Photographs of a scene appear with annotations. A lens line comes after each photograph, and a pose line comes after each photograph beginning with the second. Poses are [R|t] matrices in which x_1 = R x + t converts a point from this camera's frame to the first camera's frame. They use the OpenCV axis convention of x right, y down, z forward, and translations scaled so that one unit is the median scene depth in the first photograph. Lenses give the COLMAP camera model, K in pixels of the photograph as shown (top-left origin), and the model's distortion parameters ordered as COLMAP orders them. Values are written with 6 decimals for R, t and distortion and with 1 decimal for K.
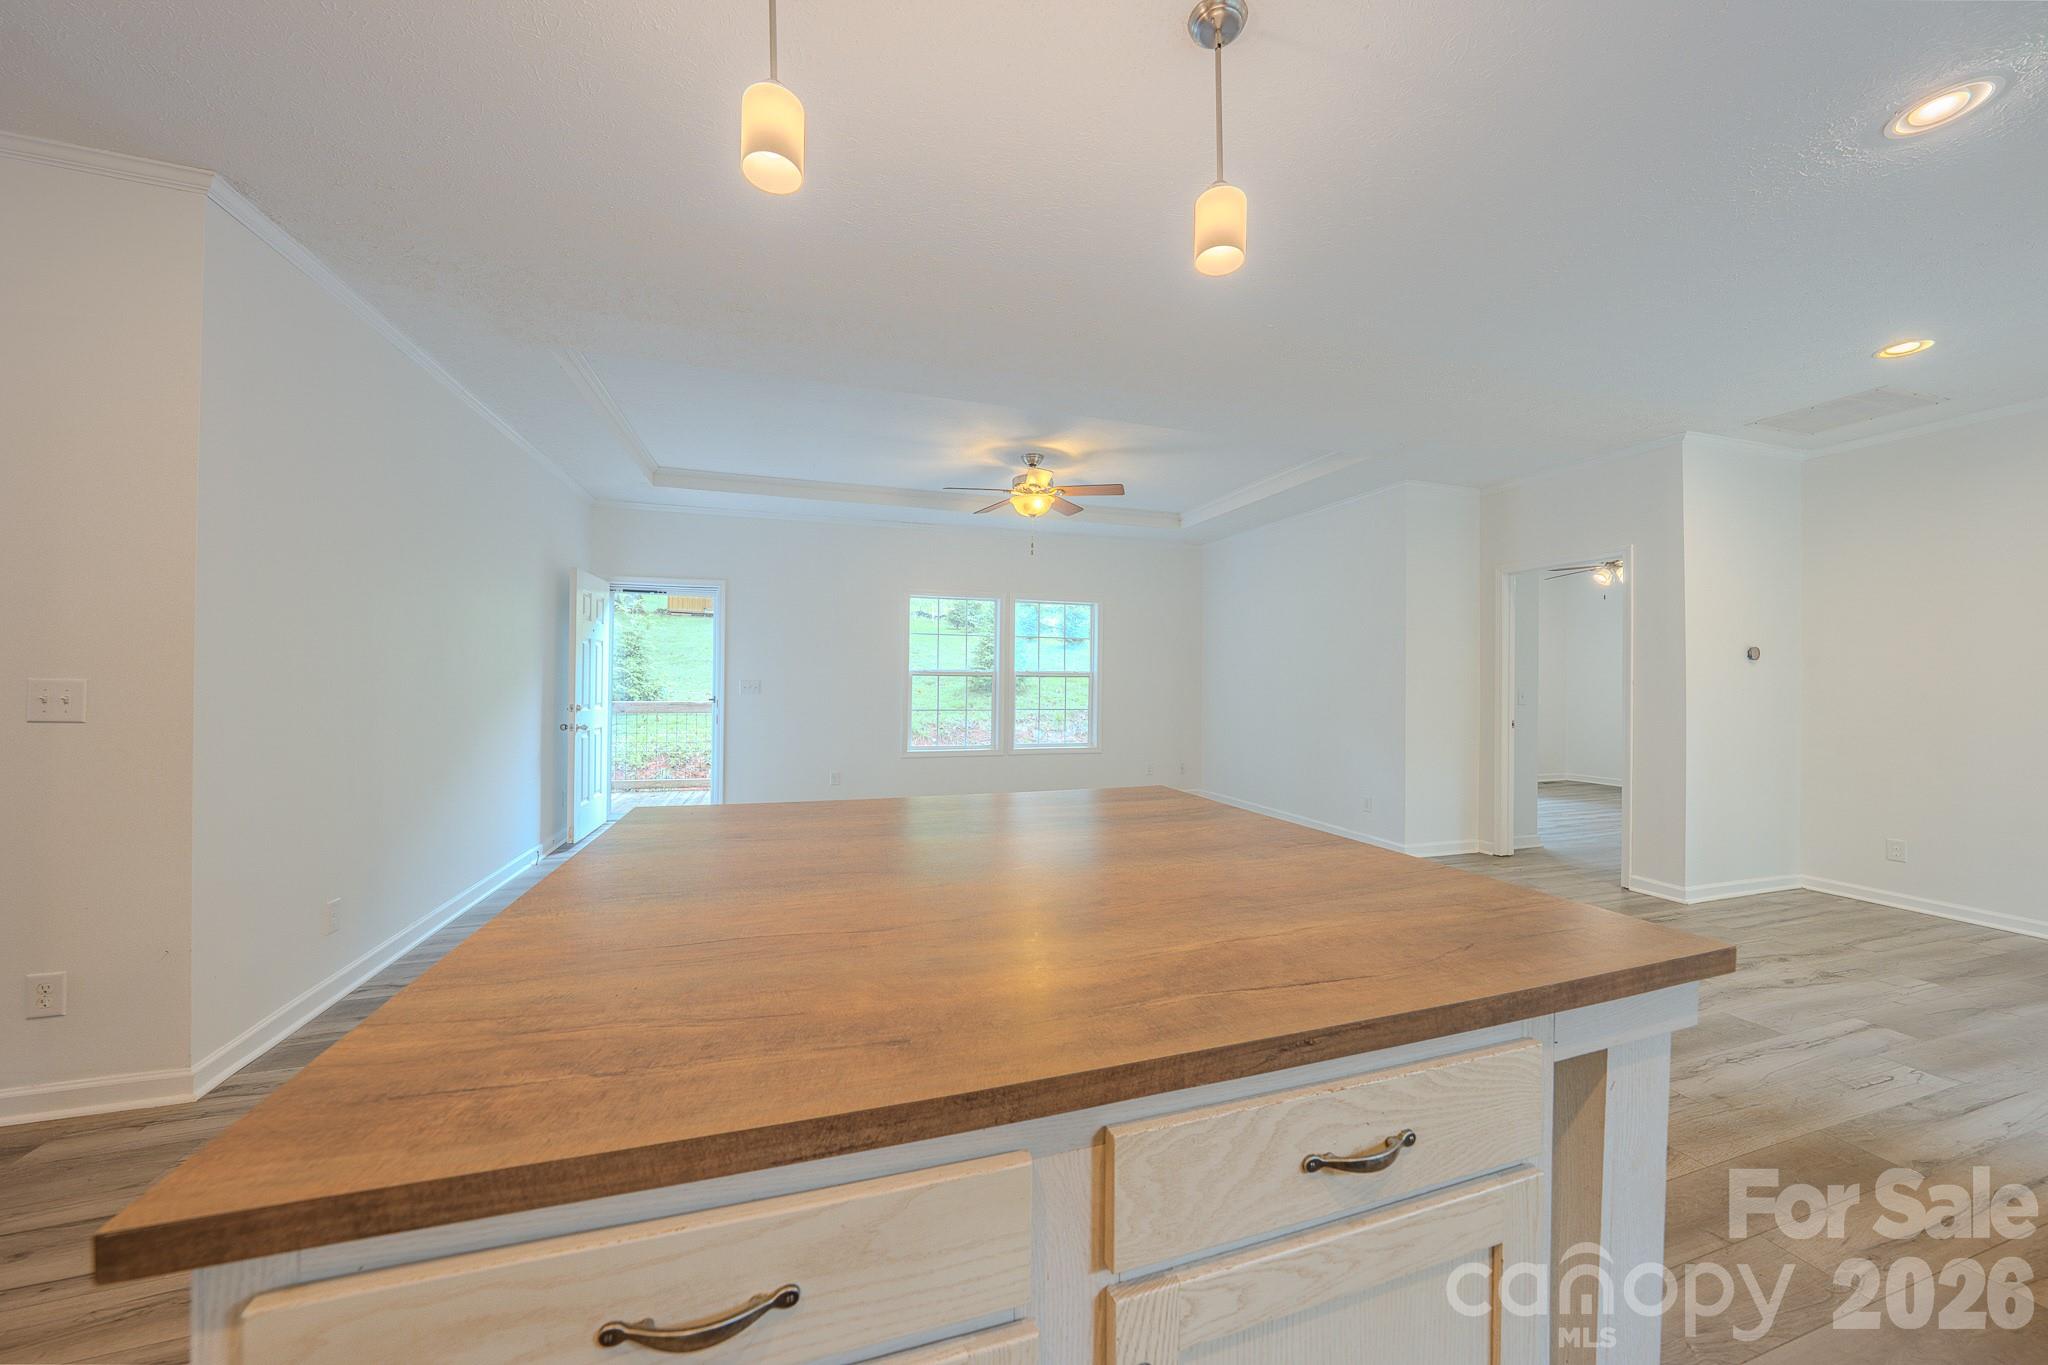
lens RADIAL K [[710.1, 0, 1006.8], [0, 710.1, 681.1], [0, 0, 1]] dist [-0.020895, 0.003528]
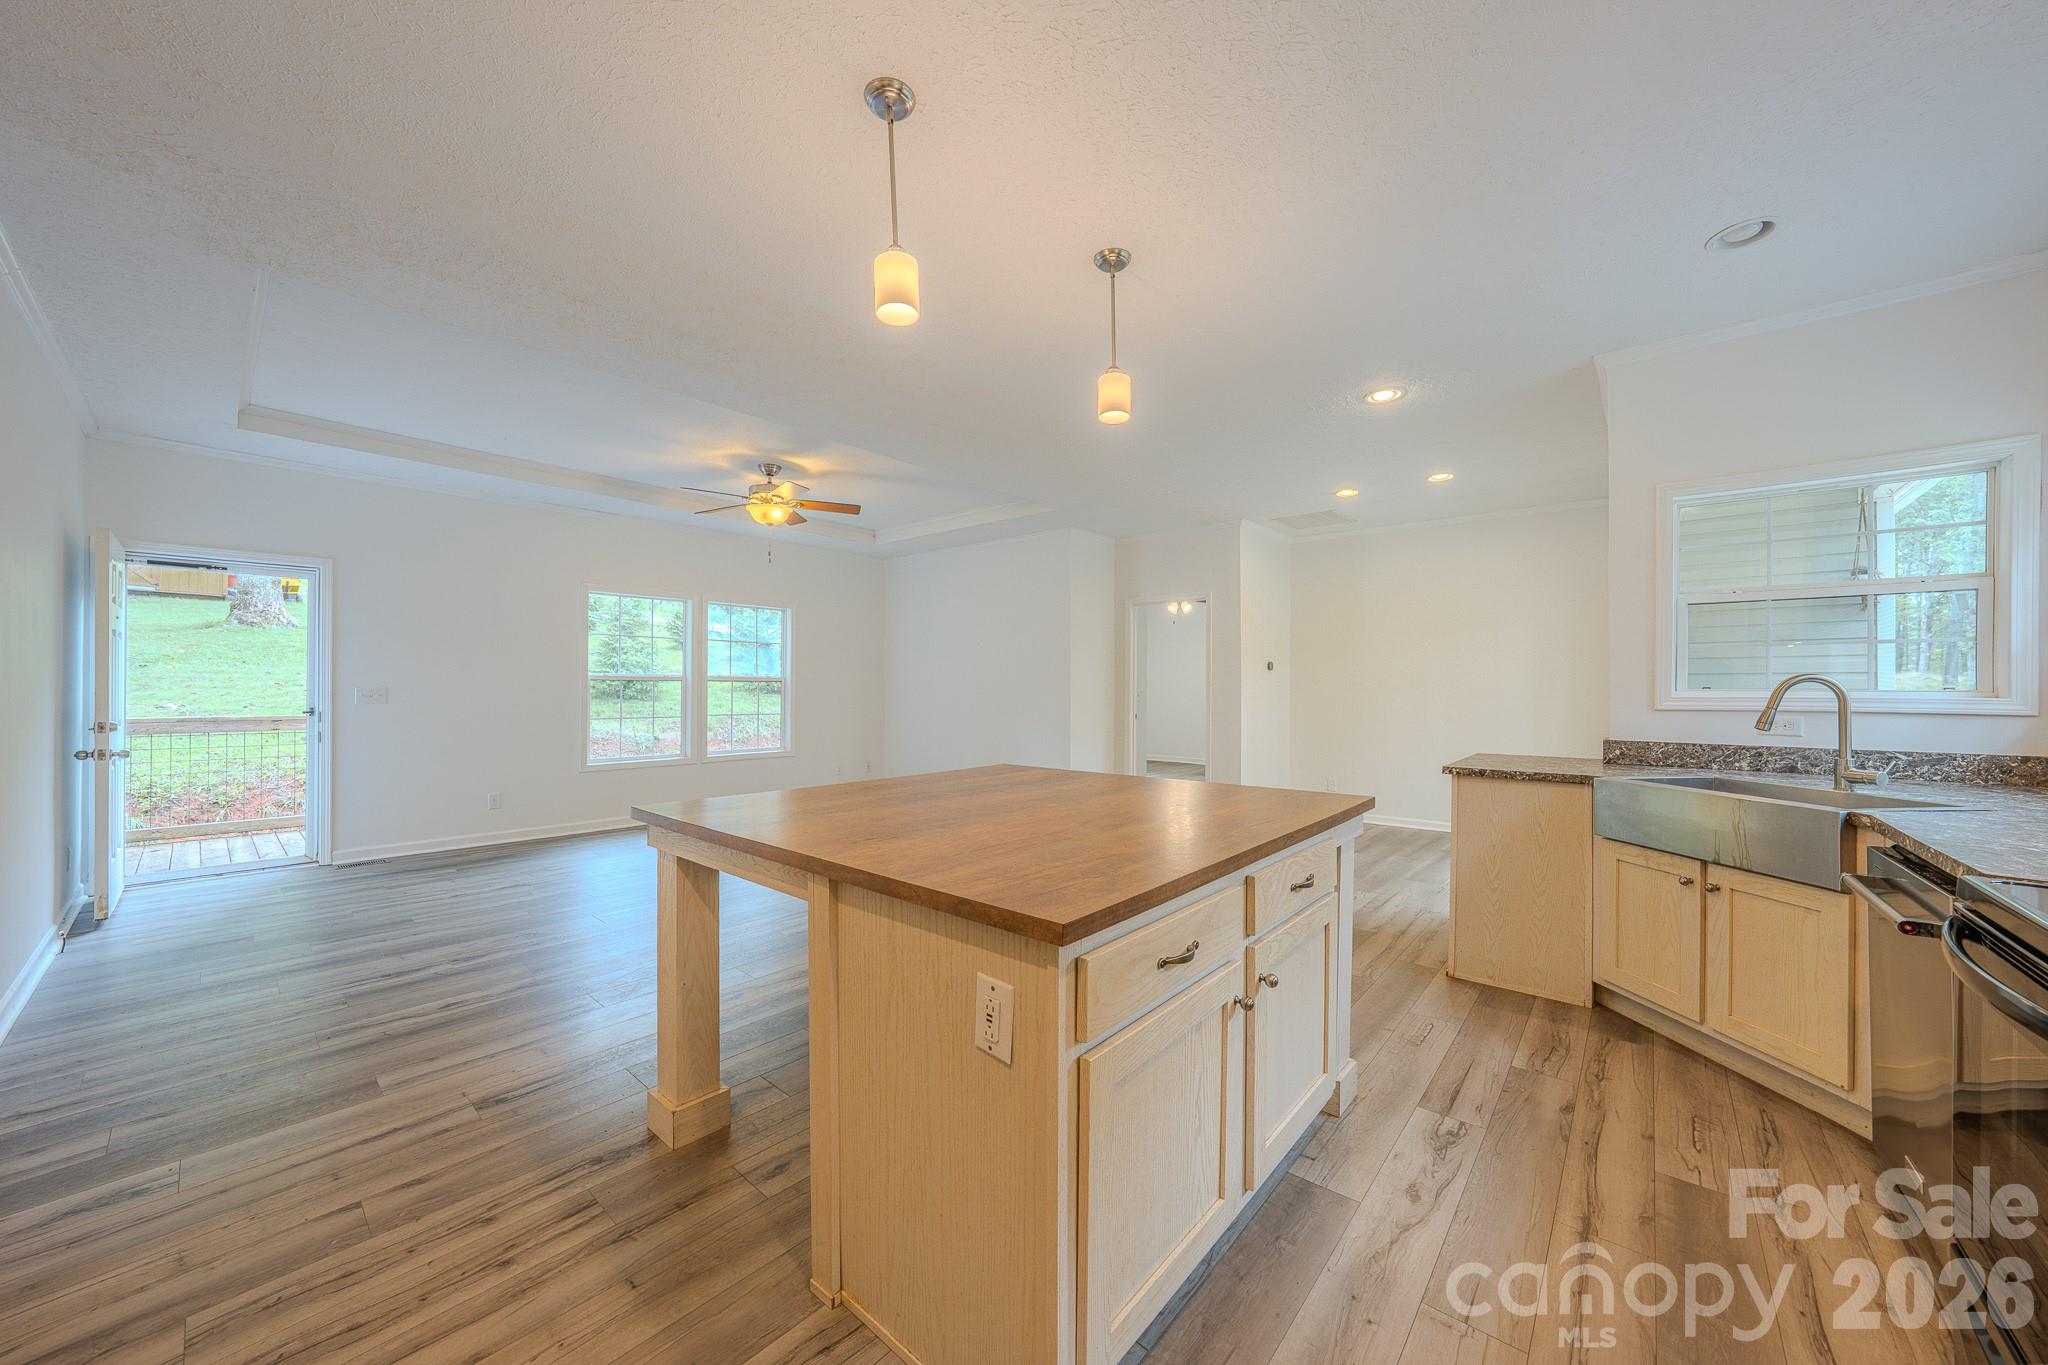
lens RADIAL K [[710.1, 0, 1018.7], [0, 710.1, 694.1], [0, 0, 1]] dist [-0.020895, 0.003528]
pose [[0.860594, -0.011247, 0.509168, -0.180106], [0.004727, 0.999889, 0.014096, -0.000681], [-0.509270, -0.009724, 0.860552, -0.066100]]
